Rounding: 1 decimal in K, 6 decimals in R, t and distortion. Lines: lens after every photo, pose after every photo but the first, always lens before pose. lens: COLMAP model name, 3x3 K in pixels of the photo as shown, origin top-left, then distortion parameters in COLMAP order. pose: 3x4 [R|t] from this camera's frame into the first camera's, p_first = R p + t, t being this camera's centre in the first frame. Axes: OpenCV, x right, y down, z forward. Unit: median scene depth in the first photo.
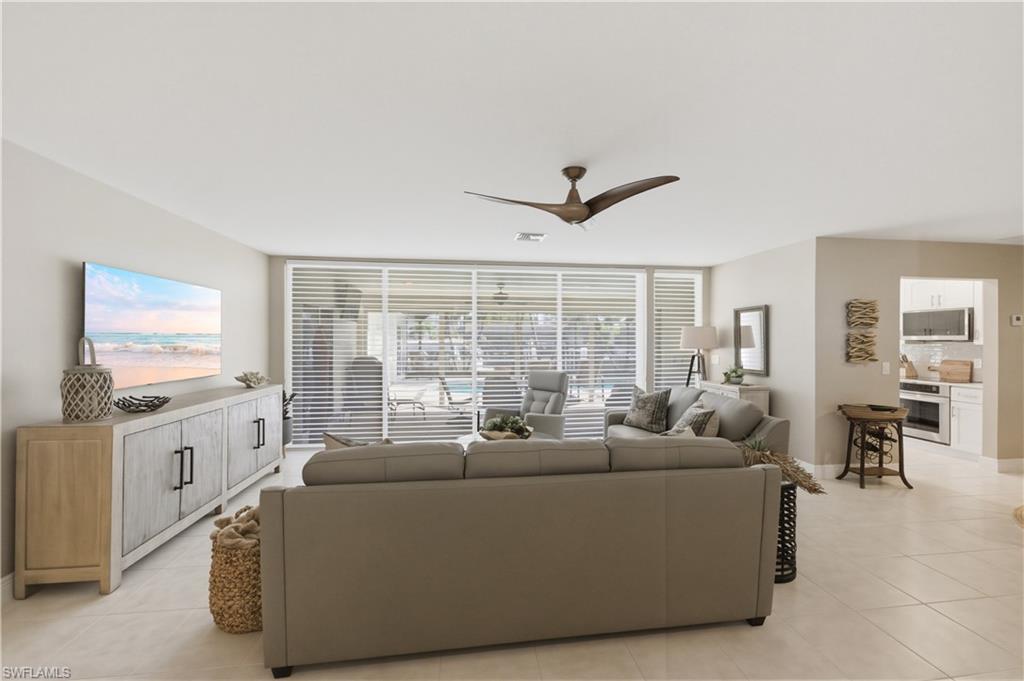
lens RADIAL K [[410.7, 0, 510.3], [0, 410.7, 340.2], [0, 0, 1]] dist [-0.012716, 0.006207]
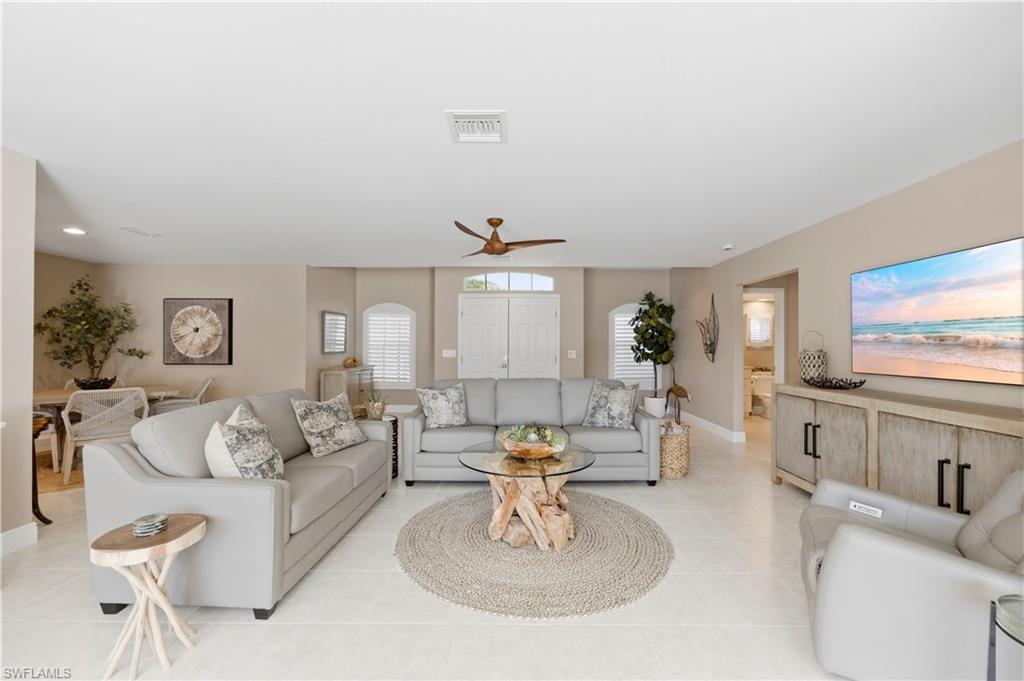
lens RADIAL K [[410.7, 0, 520.0], [0, 410.7, 339.0], [0, 0, 1]] dist [-0.012716, 0.006207]
pose [[-0.991607, -0.003706, 0.129234, -0.088620], [-0.005495, 0.999894, -0.013493, 0.028243], [-0.129171, -0.014090, -0.991522, 1.531575]]
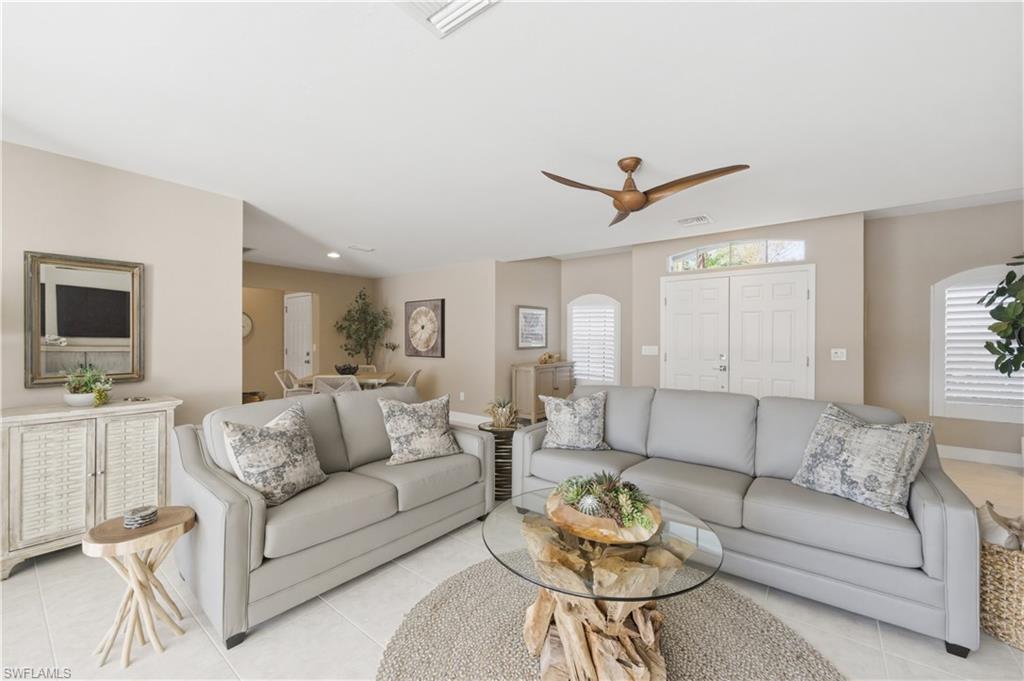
lens RADIAL K [[410.7, 0, 513.3], [0, 410.7, 335.1], [0, 0, 1]] dist [-0.012716, 0.006207]
pose [[-0.702363, 0.001240, 0.711818, -0.244653], [-0.003109, 0.999984, -0.004810, 0.022741], [-0.711812, -0.005591, -0.702347, 1.192732]]
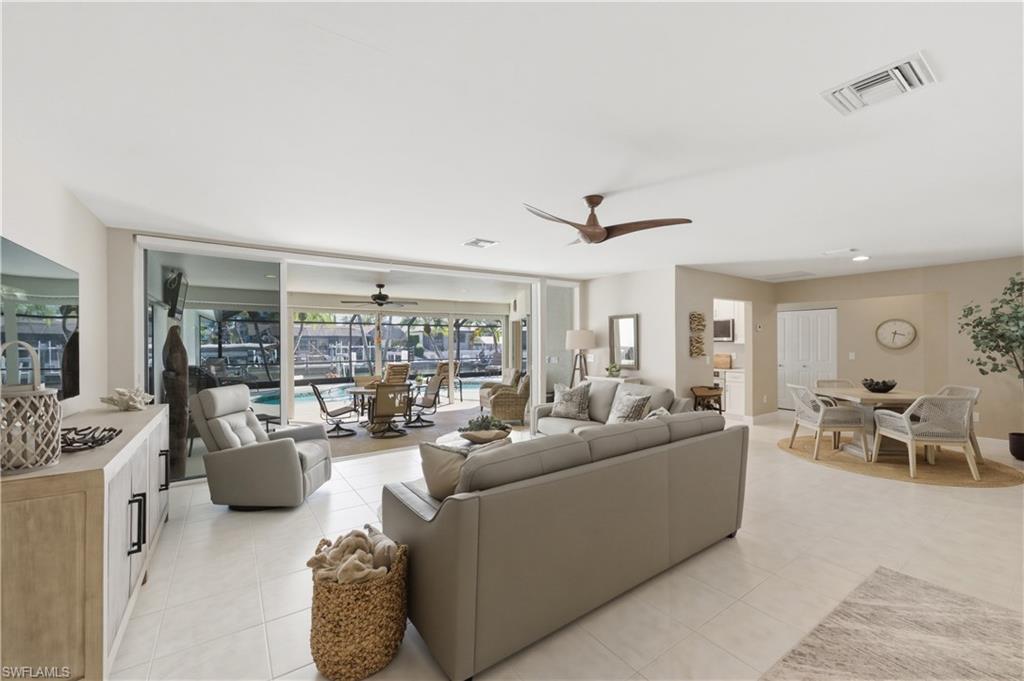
lens RADIAL K [[410.7, 0, 509.0], [0, 410.7, 343.2], [0, 0, 1]] dist [-0.012716, 0.006207]
pose [[0.887607, -0.007781, 0.460536, -0.374431], [0.007929, 0.999967, 0.001614, 0.000257], [-0.460534, 0.002218, 0.887639, 0.041255]]
